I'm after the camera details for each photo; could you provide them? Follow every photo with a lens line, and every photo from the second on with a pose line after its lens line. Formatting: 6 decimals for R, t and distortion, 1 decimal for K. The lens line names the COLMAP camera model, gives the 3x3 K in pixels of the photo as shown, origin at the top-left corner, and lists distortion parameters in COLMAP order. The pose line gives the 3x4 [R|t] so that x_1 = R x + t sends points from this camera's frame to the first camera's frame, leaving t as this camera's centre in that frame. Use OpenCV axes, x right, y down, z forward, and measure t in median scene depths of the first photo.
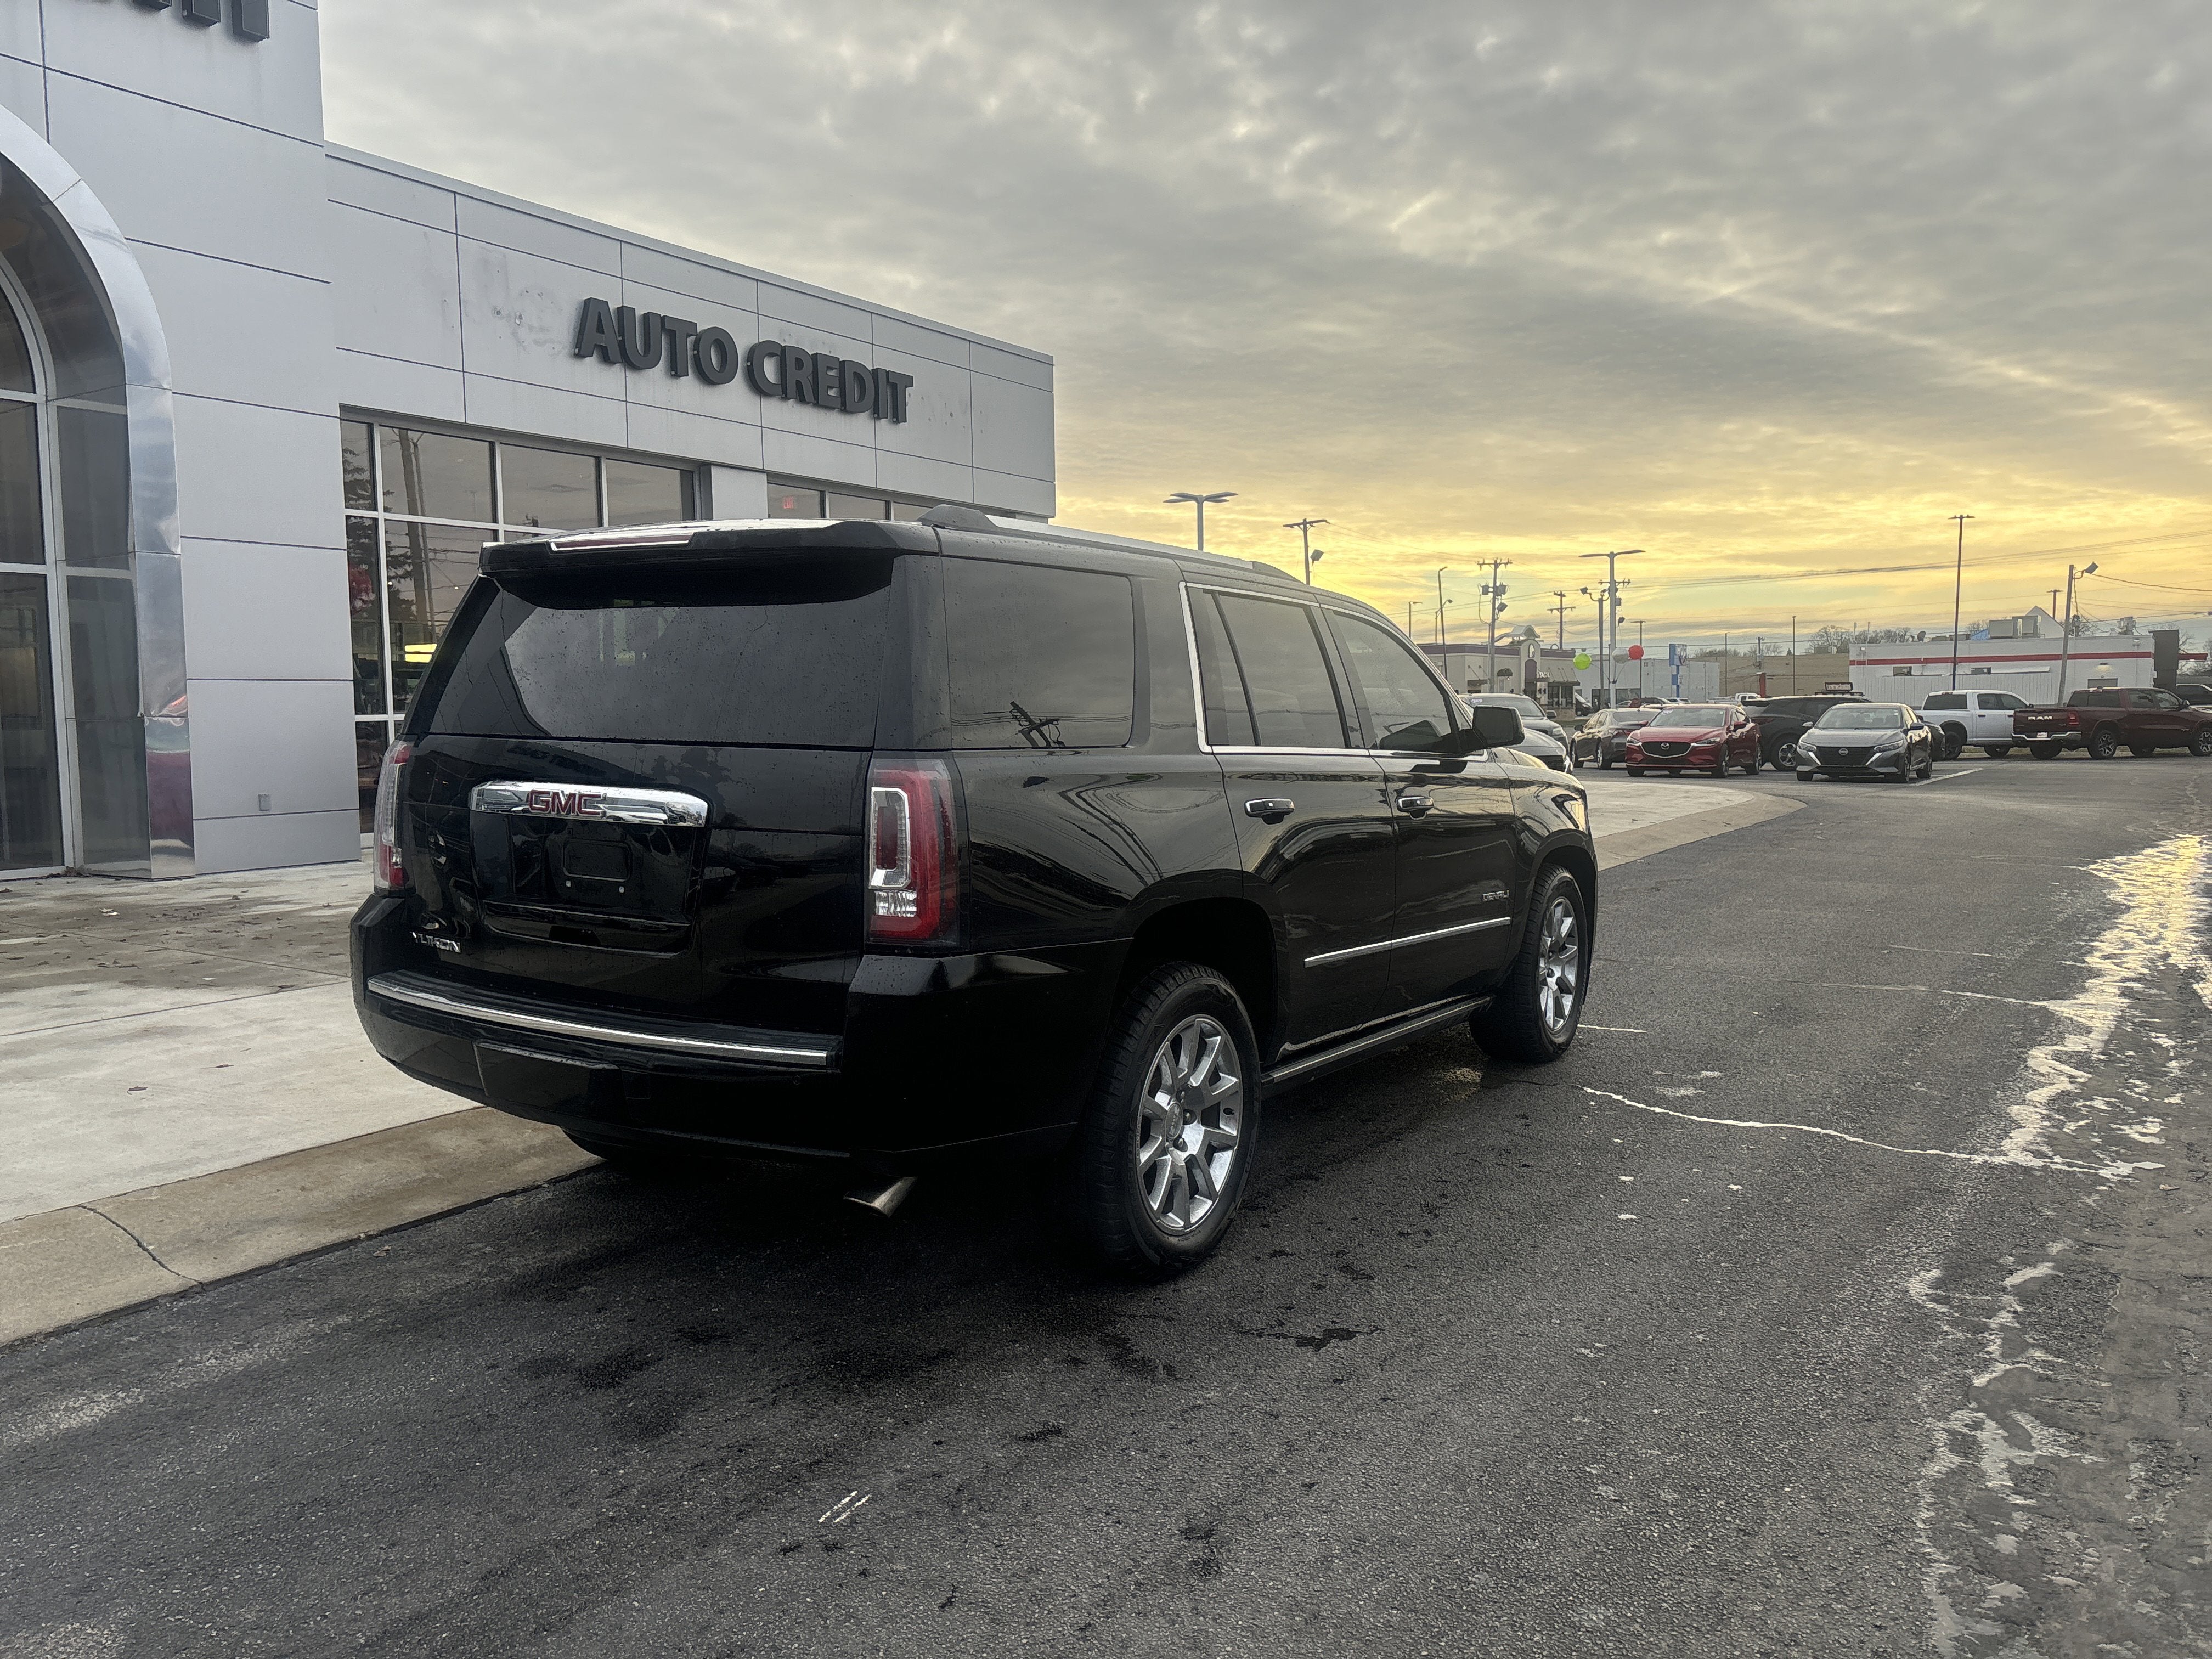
lens RADIAL K [[1670.8, 0, 1086.6], [0, 1670.8, 847.3], [0, 0, 1]] dist [0.039767, -0.035695]
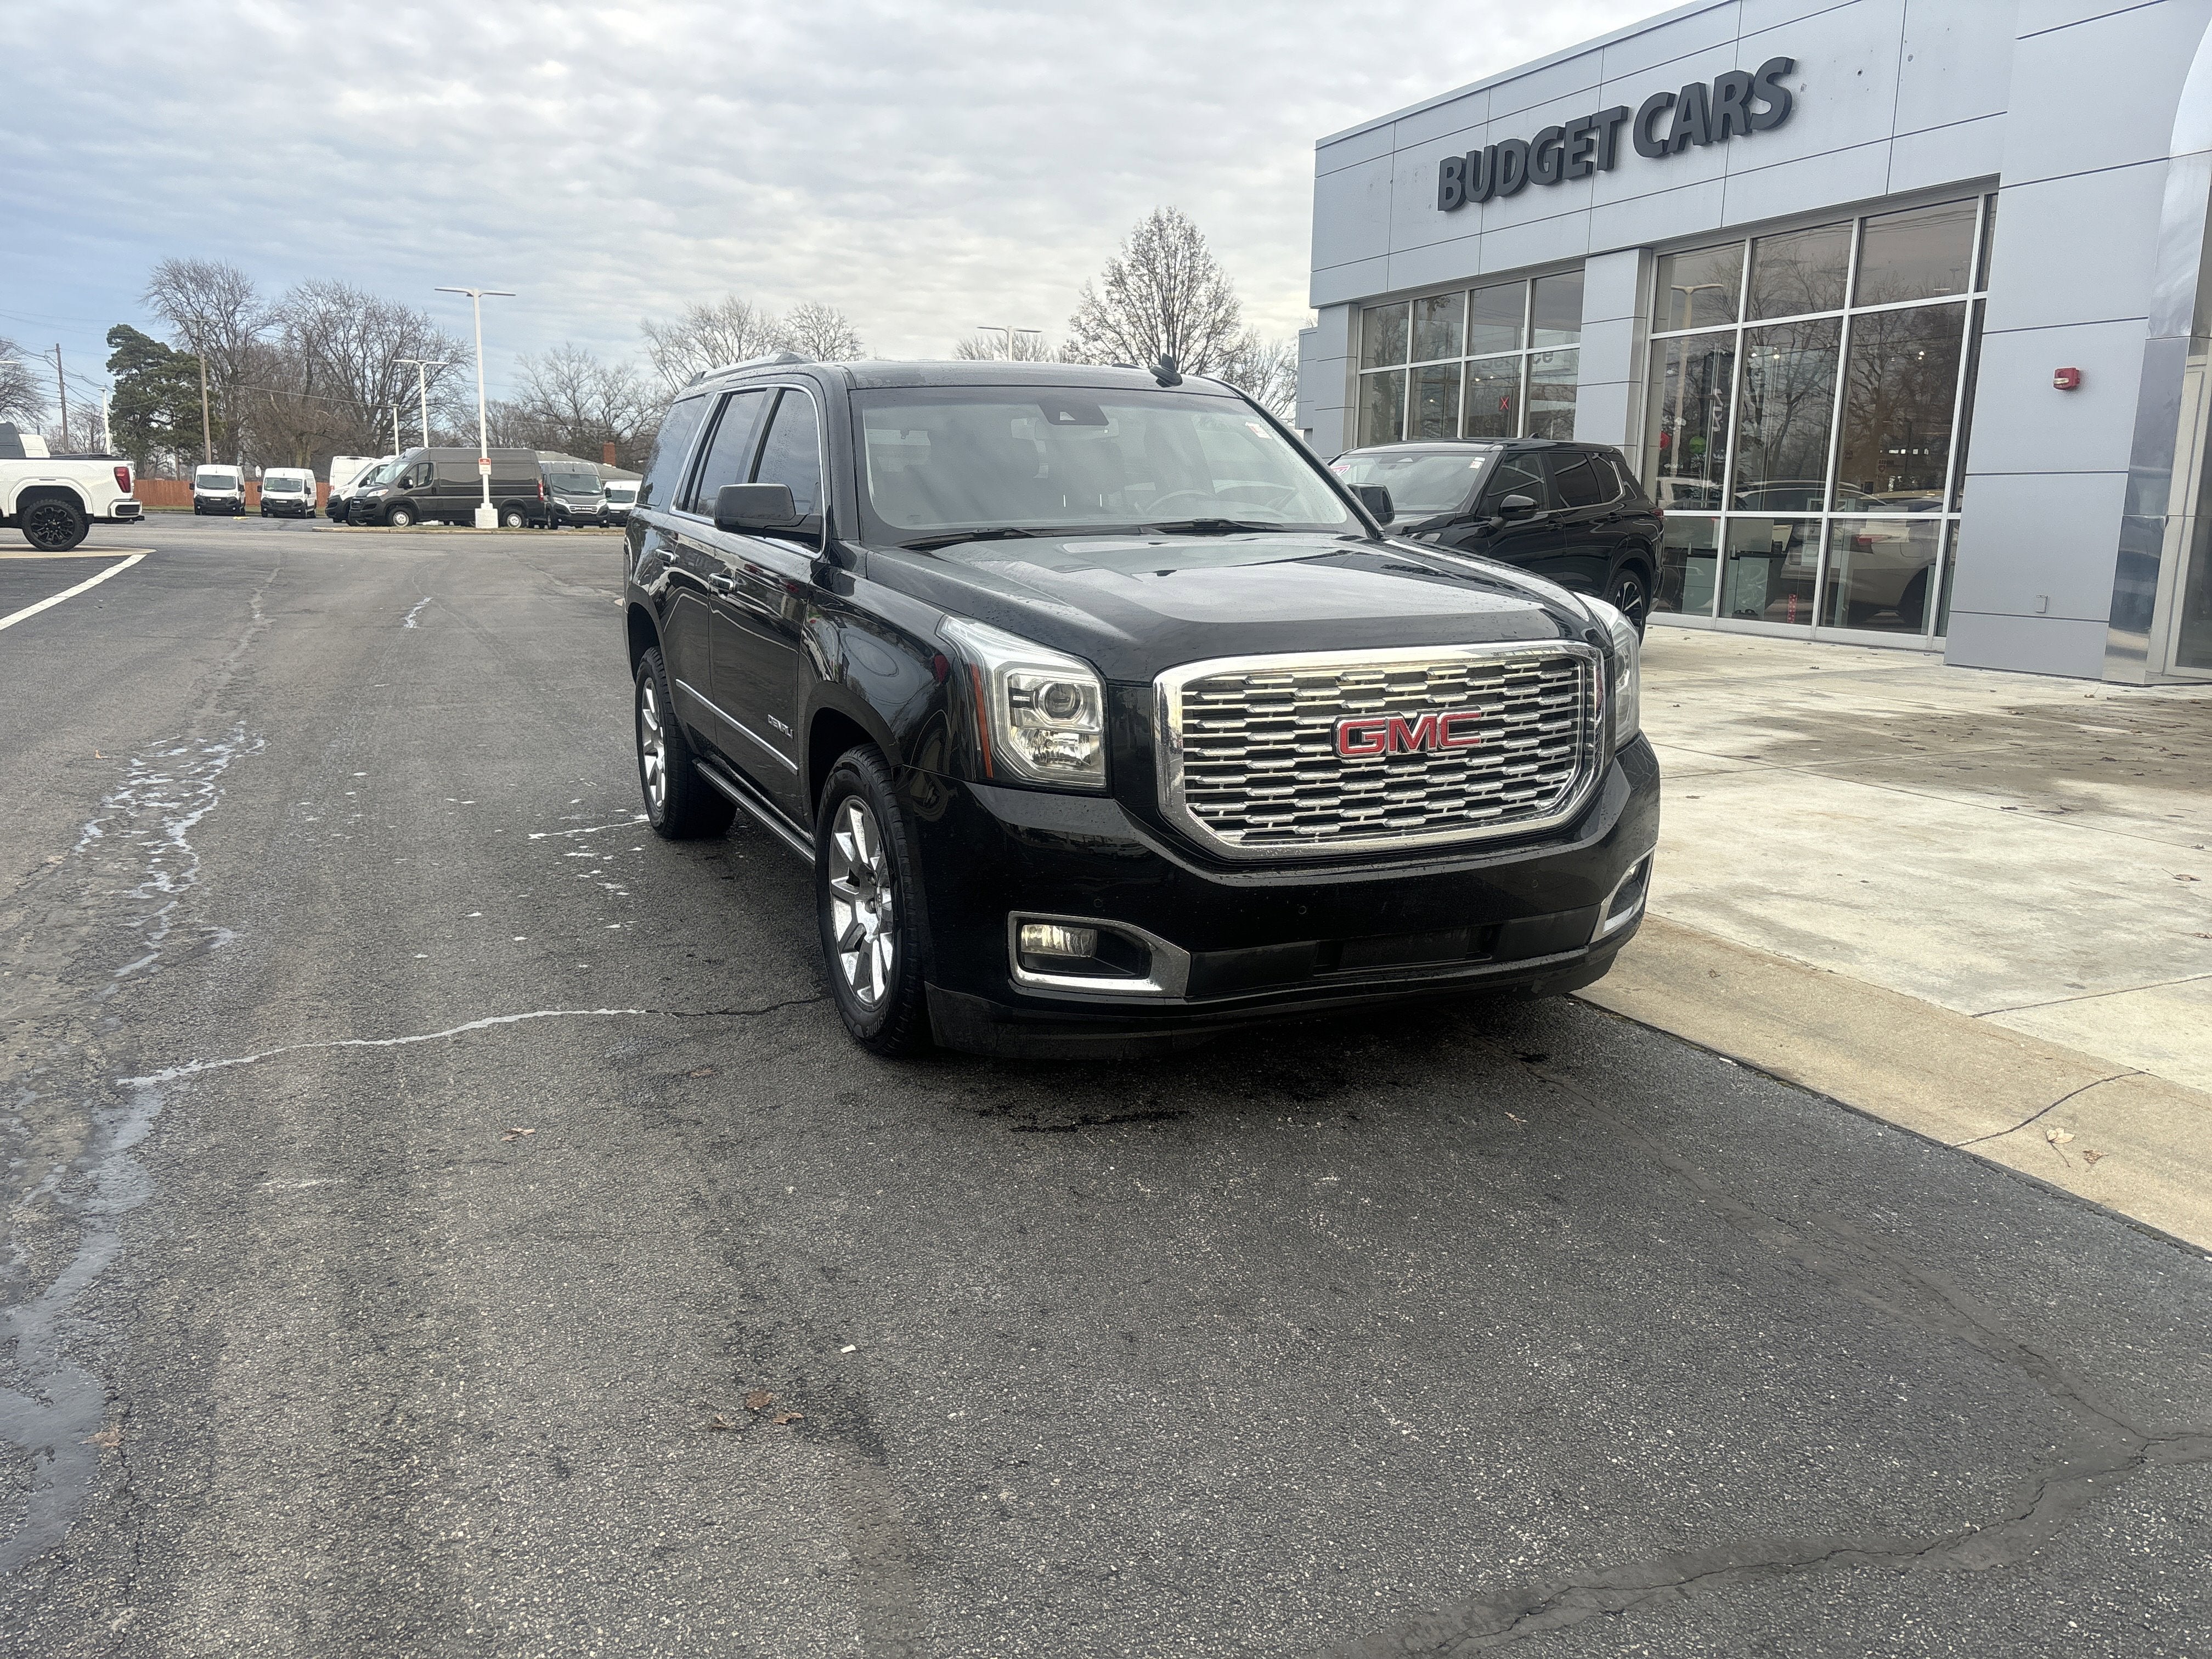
lens RADIAL K [[1670.8, 0, 1105.7], [0, 1670.8, 823.1], [0, 0, 1]] dist [0.039767, -0.035695]
pose [[-0.538072, 0.159994, -0.827575, 0.057983], [-0.080350, 0.967613, 0.239309, -0.009079], [0.839060, 0.195261, -0.507790, 0.107840]]
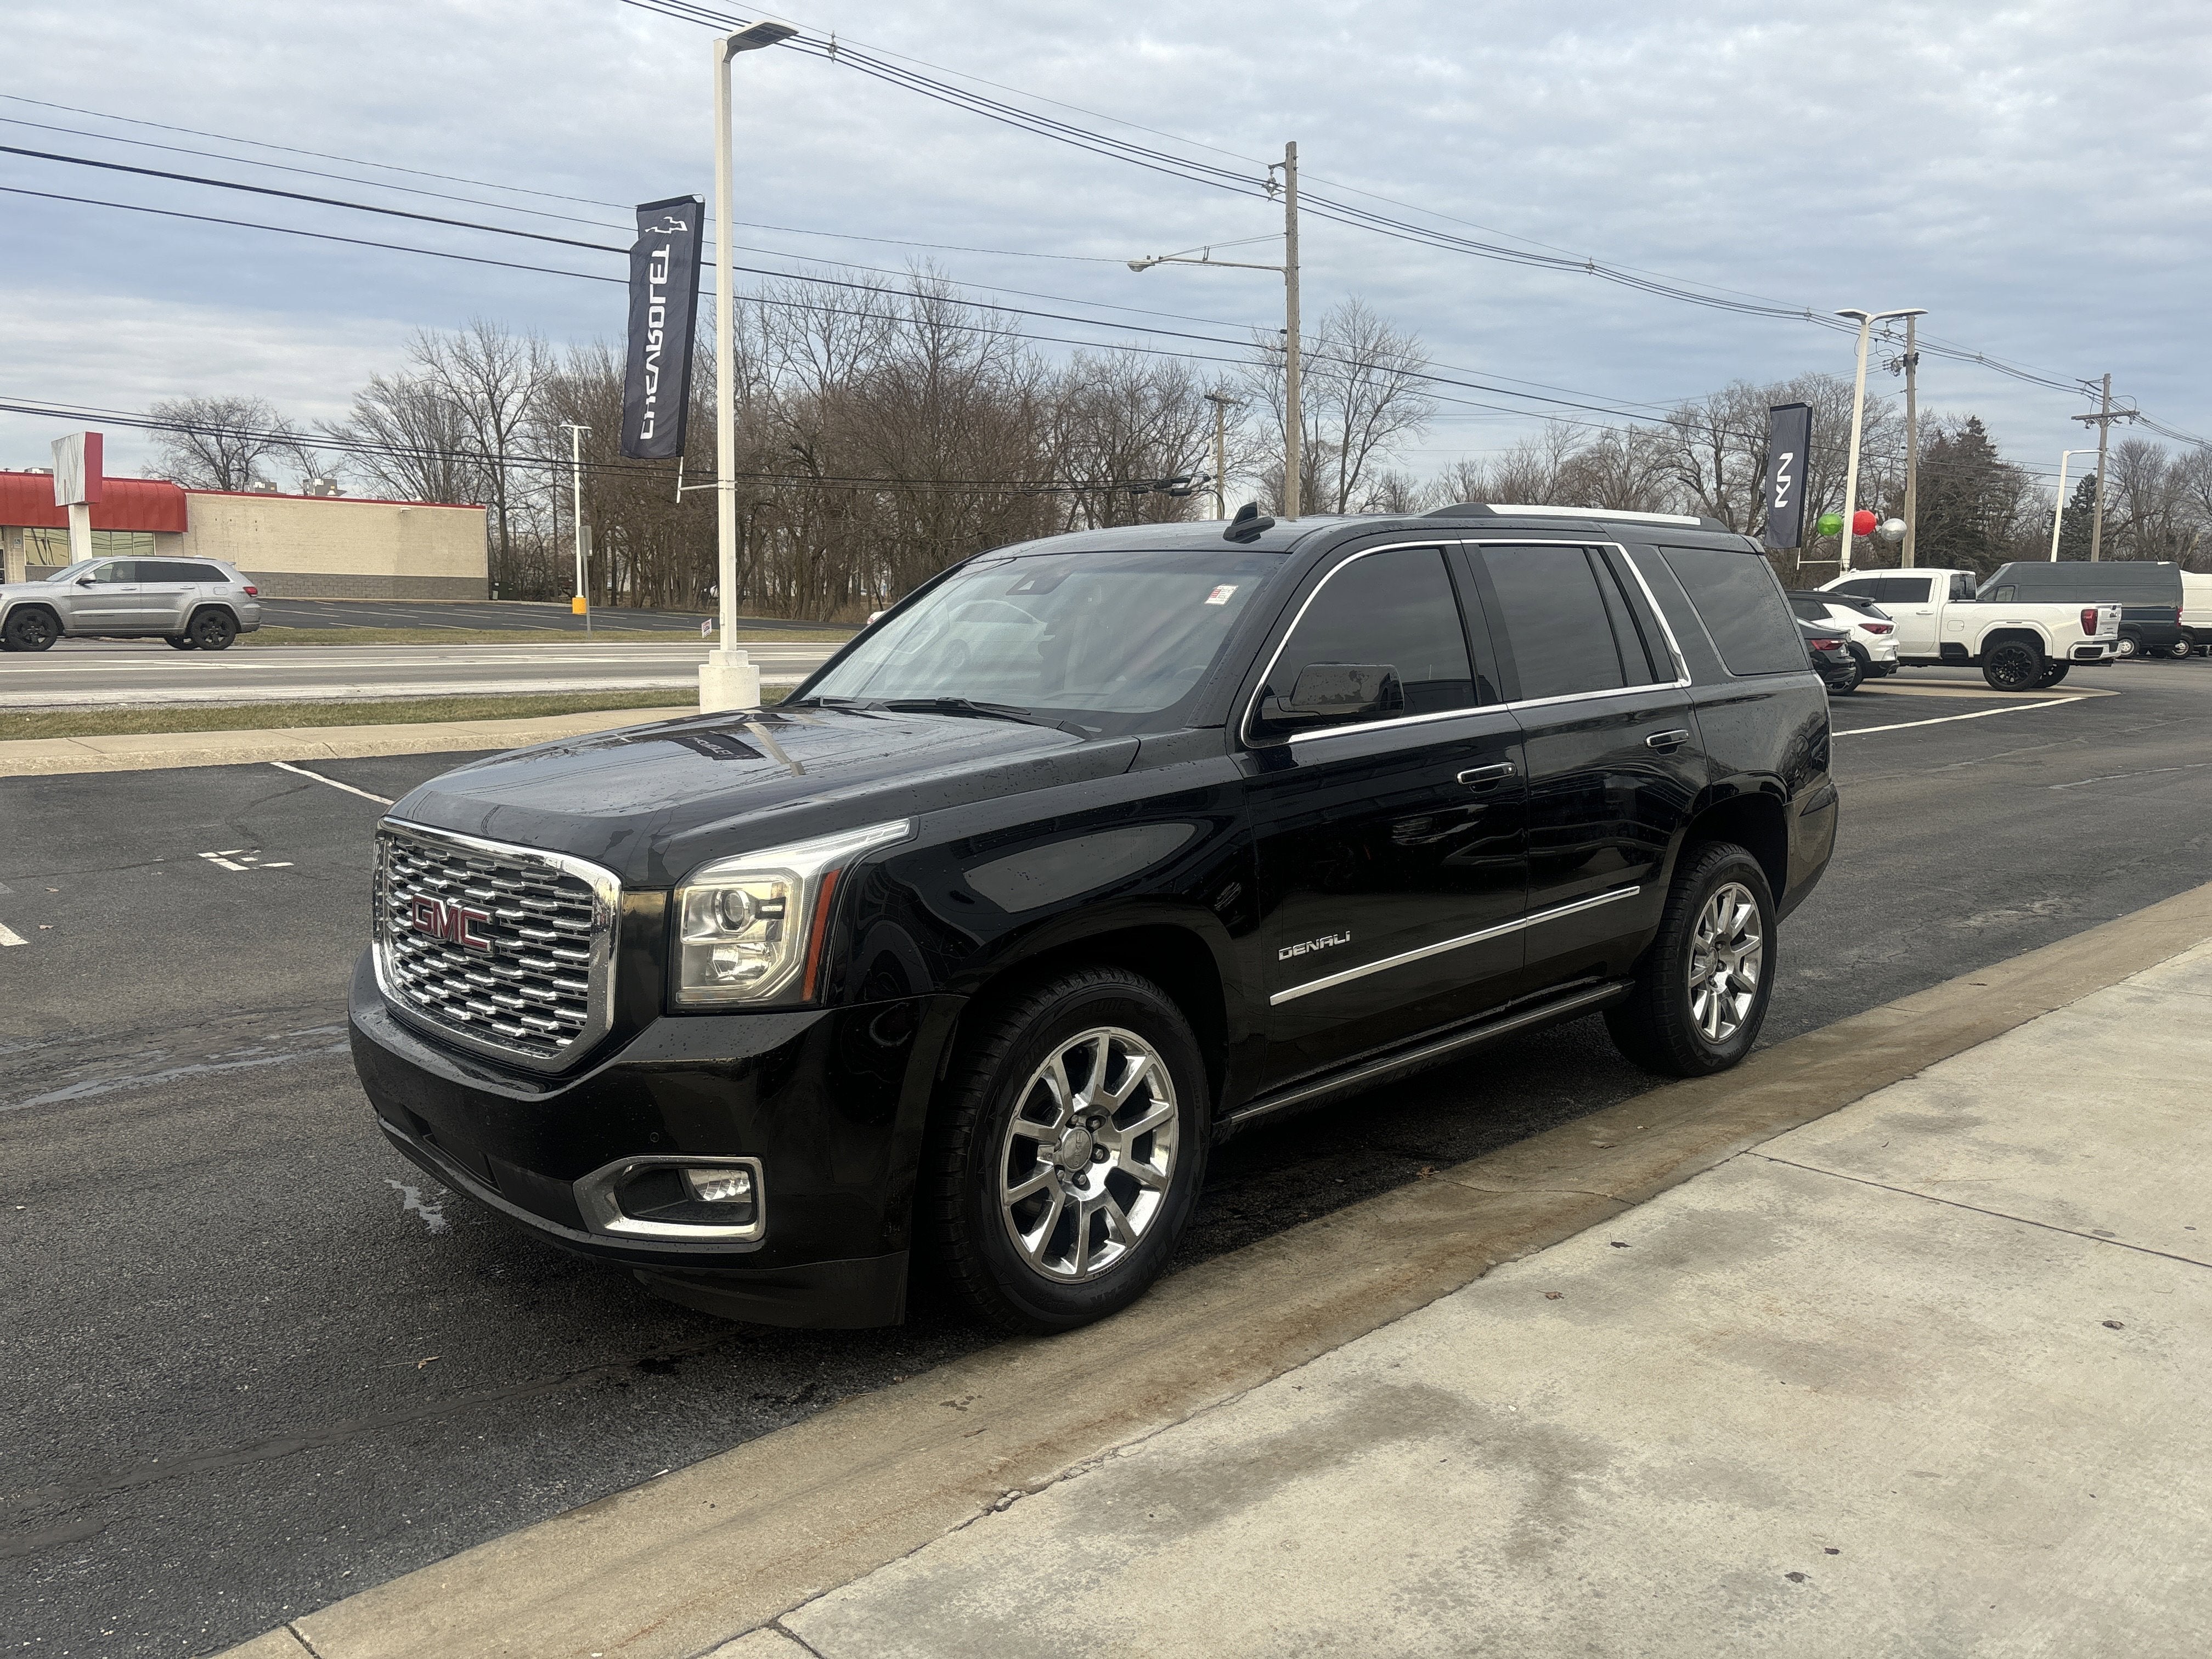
lens RADIAL K [[1670.8, 0, 1089.9], [0, 1670.8, 835.2], [0, 0, 1]] dist [0.039767, -0.035695]
pose [[-0.974688, -0.035414, 0.220745, -0.006434], [0.013478, 0.976270, 0.216135, -0.012537], [-0.223161, 0.213640, -0.951082, 0.127732]]
